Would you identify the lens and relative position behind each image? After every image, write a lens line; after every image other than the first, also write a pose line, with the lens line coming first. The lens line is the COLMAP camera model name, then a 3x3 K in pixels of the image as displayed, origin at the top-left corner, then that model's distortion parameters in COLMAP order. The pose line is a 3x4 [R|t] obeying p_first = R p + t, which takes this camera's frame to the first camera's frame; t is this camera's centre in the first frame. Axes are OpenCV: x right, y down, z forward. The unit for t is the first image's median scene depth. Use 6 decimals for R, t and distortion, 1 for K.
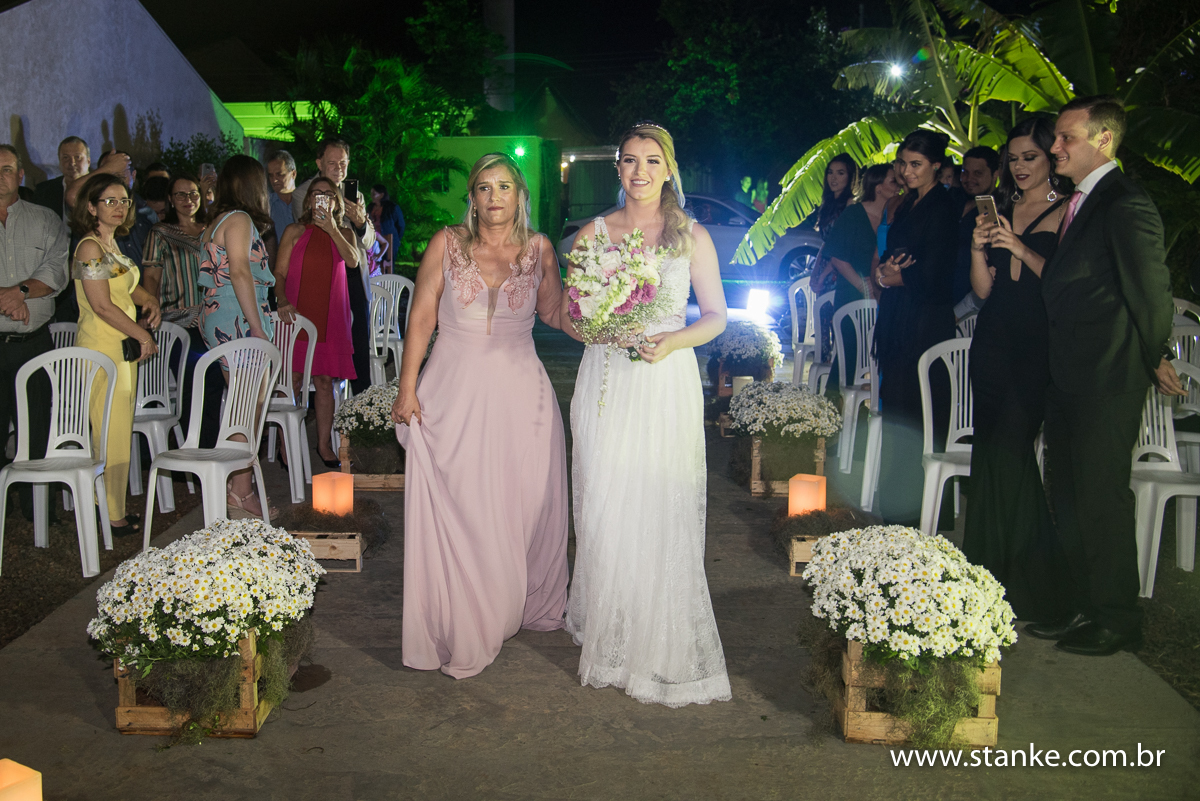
lens RADIAL K [[1240.1, 0, 600.0], [0, 1240.1, 400.5], [0, 0, 1]] dist [-0.102895, 0.012978]
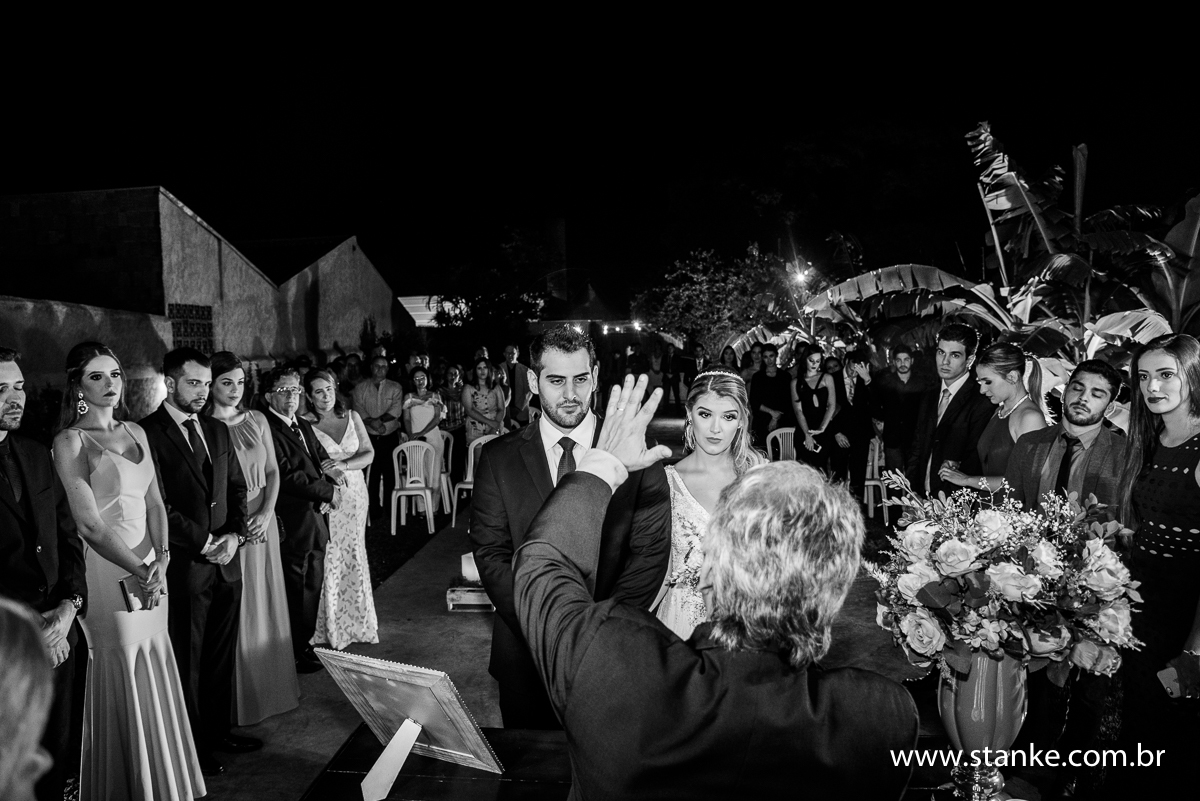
lens RADIAL K [[903.9, 0, 600.0], [0, 903.9, 400.5], [0, 0, 1]] dist [-0.063321, 0.000137]
pose [[0.999421, -0.023540, -0.024566, -0.010350], [0.020917, 0.994558, -0.102066, 0.025945], [0.026834, 0.101493, 0.994474, -0.297257]]
